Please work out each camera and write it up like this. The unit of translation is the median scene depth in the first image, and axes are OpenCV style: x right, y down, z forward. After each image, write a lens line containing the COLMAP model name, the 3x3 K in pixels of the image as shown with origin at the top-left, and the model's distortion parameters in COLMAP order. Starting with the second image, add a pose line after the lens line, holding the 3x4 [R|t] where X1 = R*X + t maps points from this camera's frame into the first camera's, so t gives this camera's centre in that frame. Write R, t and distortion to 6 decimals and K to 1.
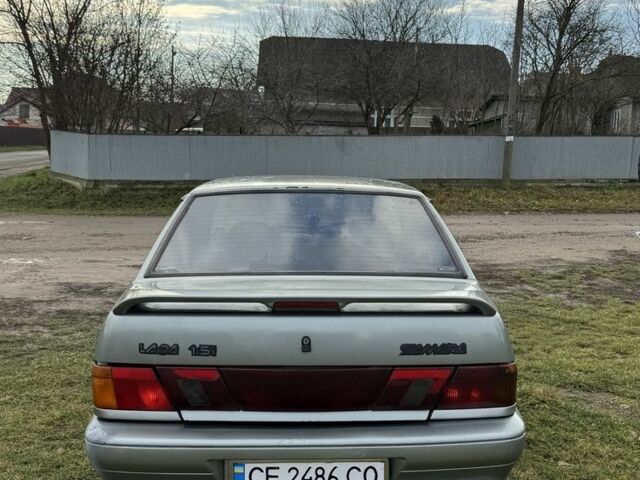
lens RADIAL K [[770.6, 0, 330.6], [0, 770.6, 240.3], [0, 0, 1]] dist [0.165057, -0.323528]
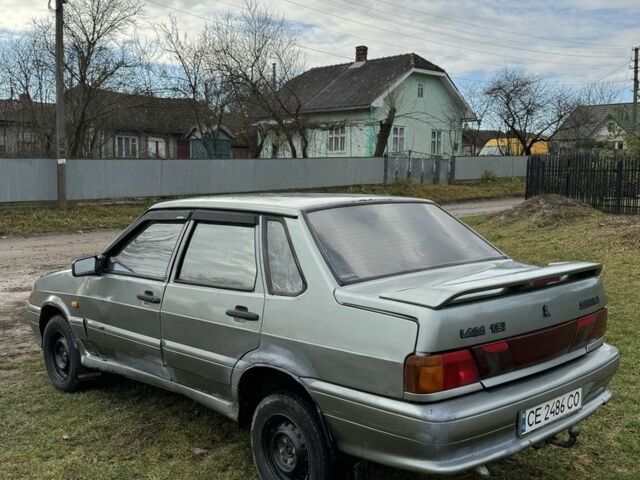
lens RADIAL K [[738.0, 0, 300.7], [0, 738.0, 239.8], [0, 0, 1]] dist [0.013885, 0.023937]
pose [[0.765750, -0.076591, 0.638561, -0.657338], [0.092360, 0.995688, 0.008670, -0.020818], [-0.636472, 0.052339, 0.769522, 0.165208]]
